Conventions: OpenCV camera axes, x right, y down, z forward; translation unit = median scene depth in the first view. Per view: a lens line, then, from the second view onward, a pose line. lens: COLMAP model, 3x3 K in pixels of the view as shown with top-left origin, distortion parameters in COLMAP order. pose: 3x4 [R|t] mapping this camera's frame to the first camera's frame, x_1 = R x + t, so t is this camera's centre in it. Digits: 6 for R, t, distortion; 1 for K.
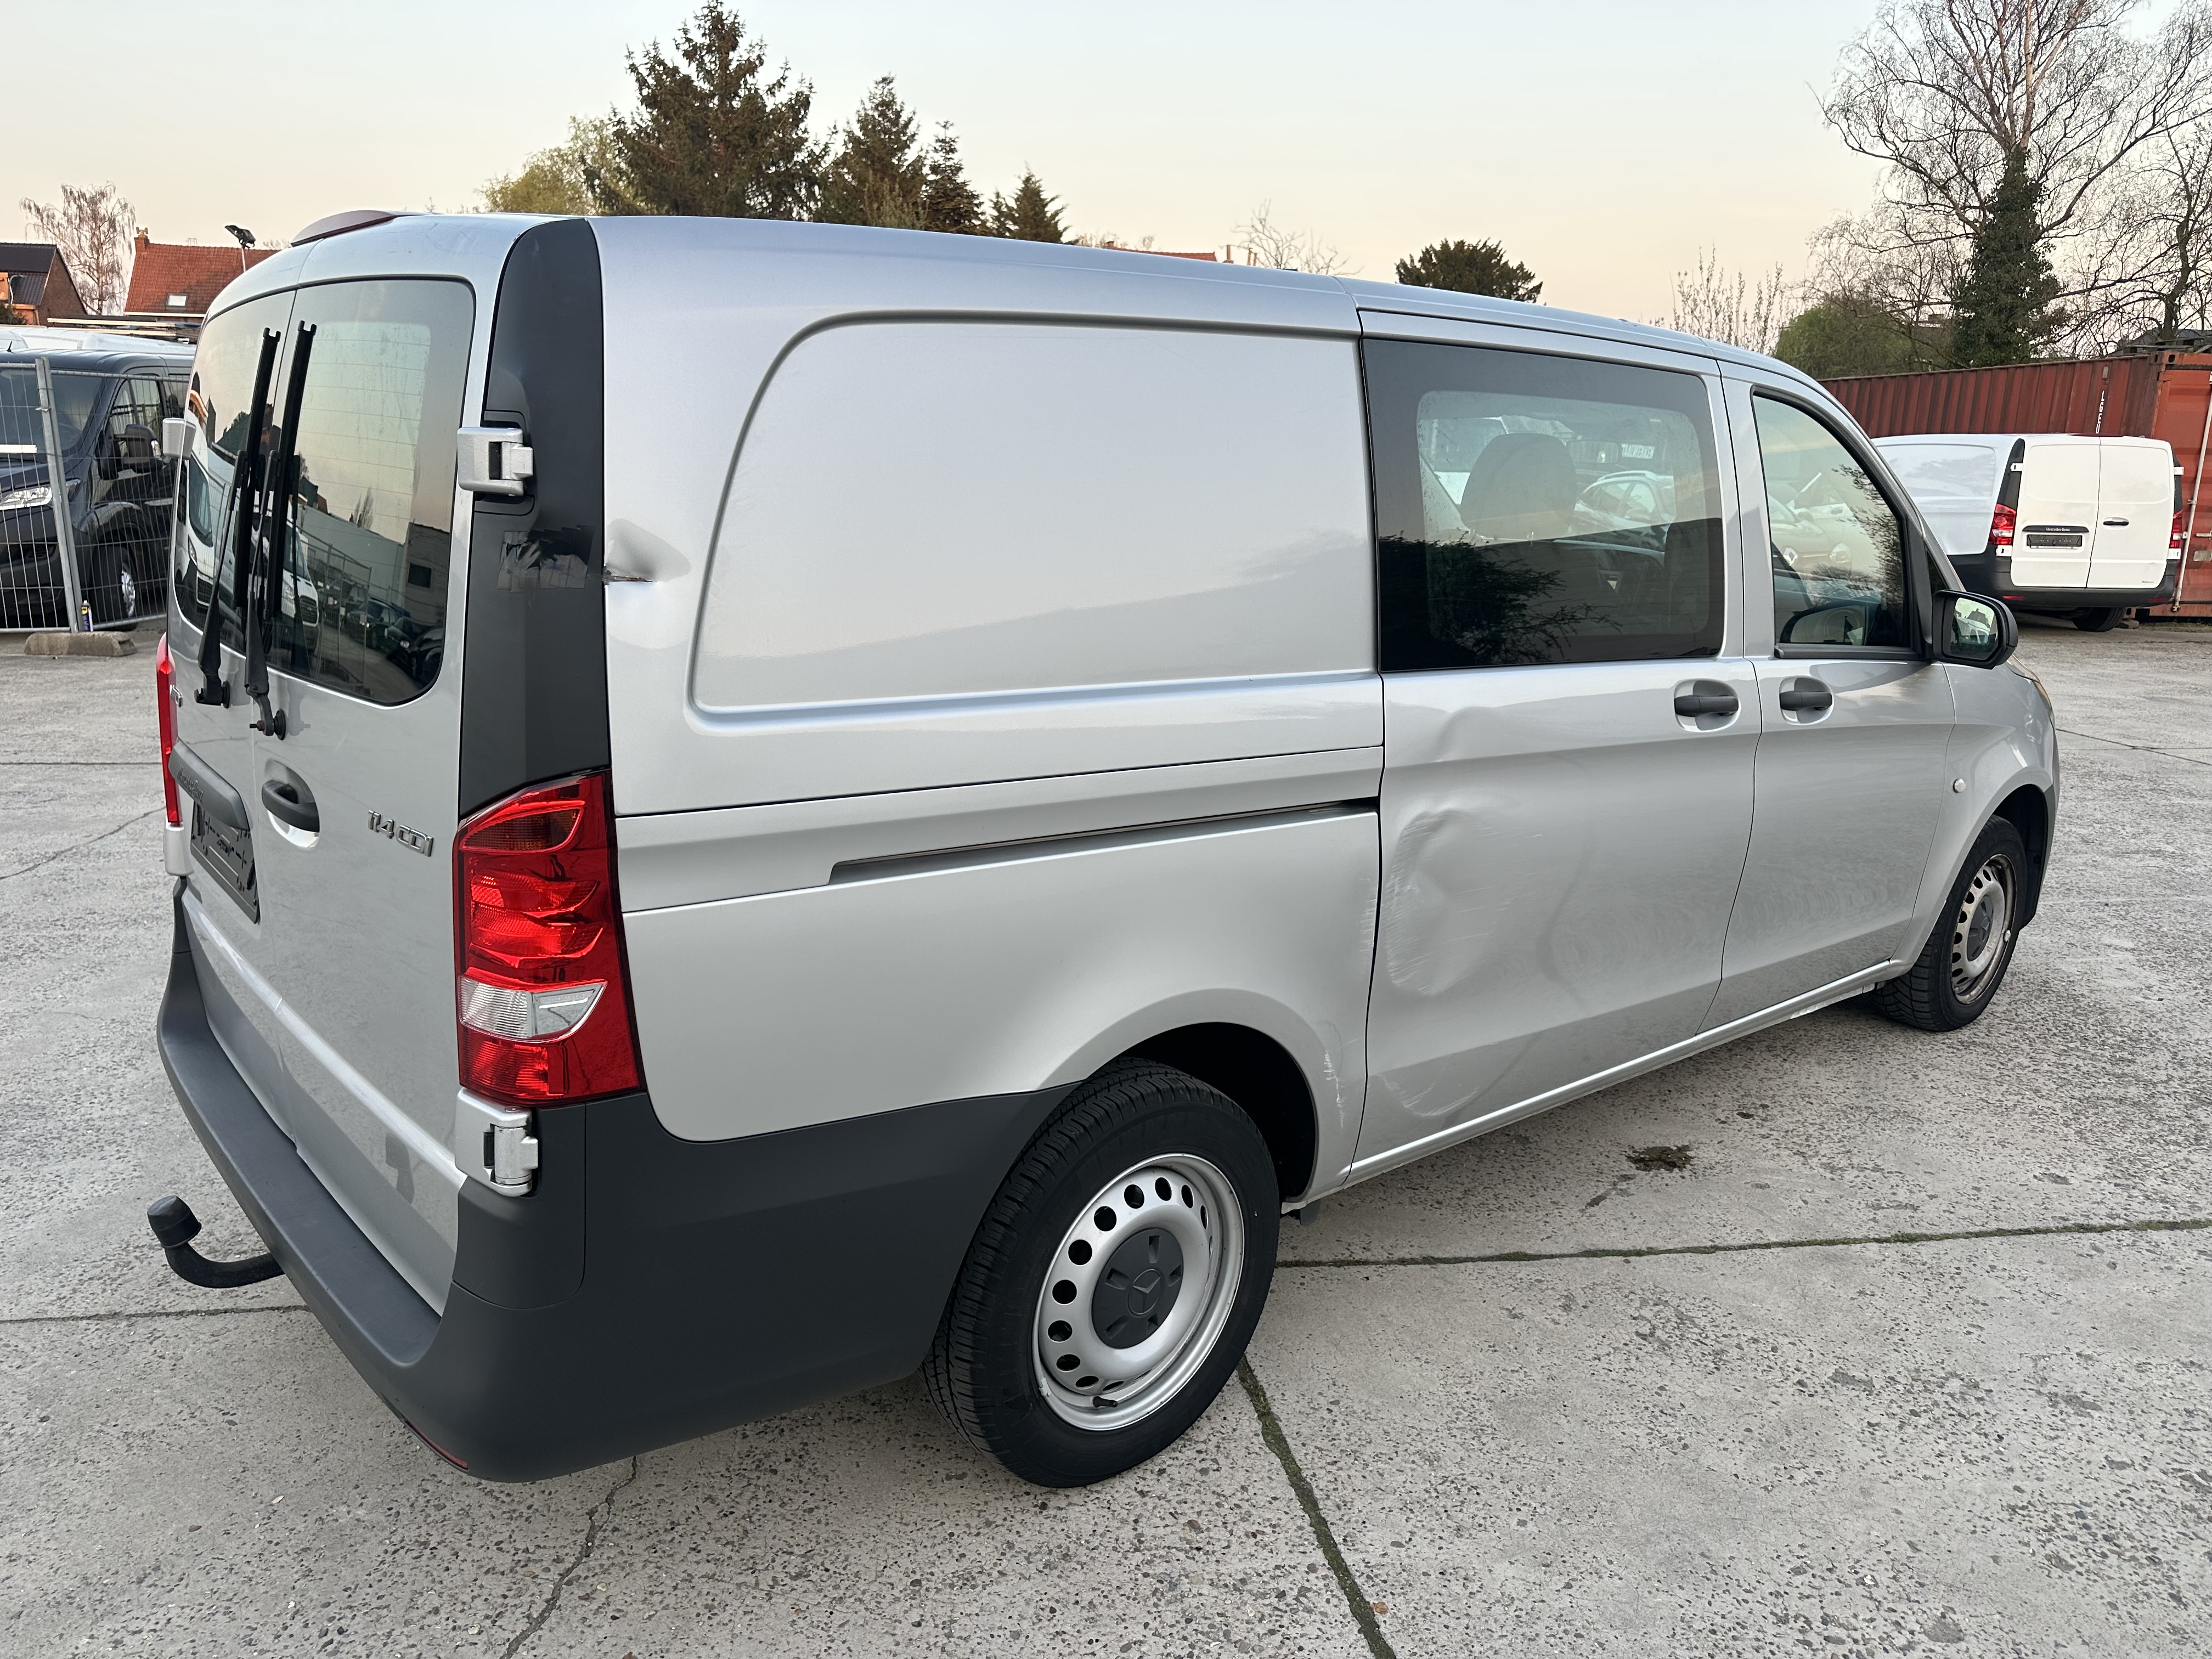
lens RADIAL K [[1580.9, 0, 1109.1], [0, 1580.9, 824.6], [0, 0, 1]] dist [0.013699, -0.023776]
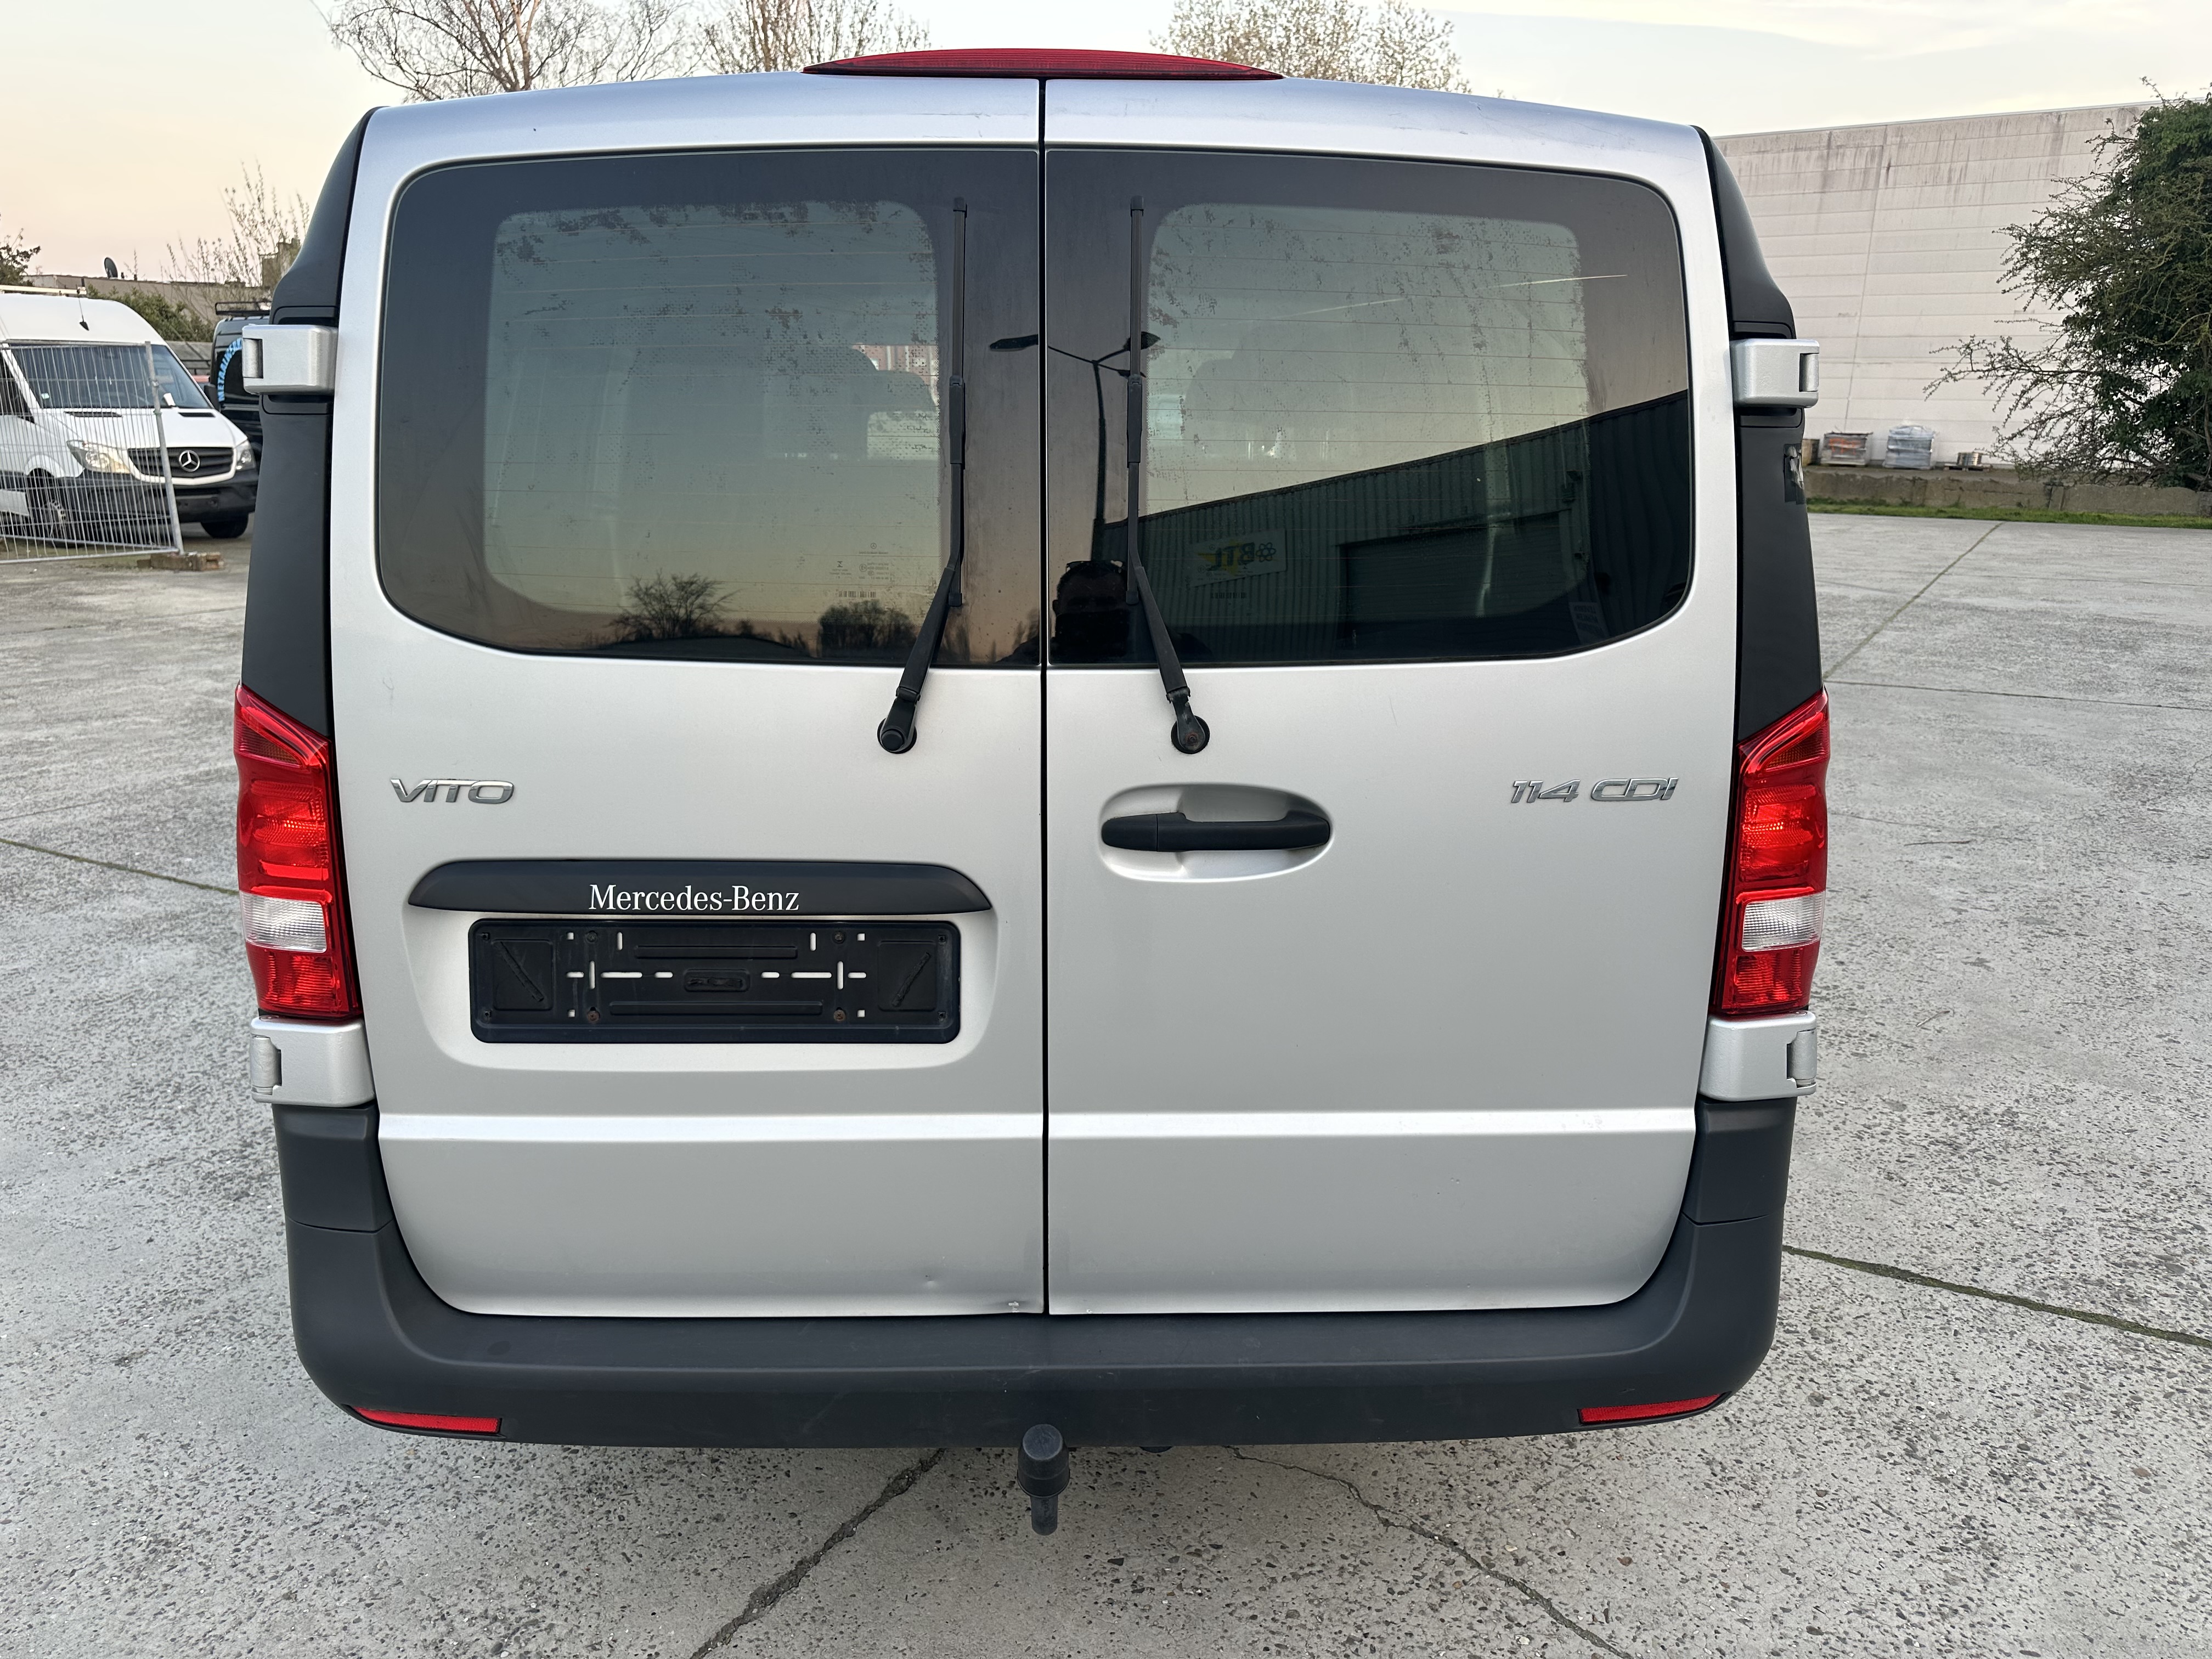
lens RADIAL K [[1580.9, 0, 1108.5], [0, 1580.9, 836.8], [0, 0, 1]] dist [0.013699, -0.023776]
pose [[0.627708, -0.219170, 0.746959, -0.823678], [0.184684, 0.974080, 0.130612, -0.089869], [-0.756224, 0.055965, 0.651915, 0.388700]]
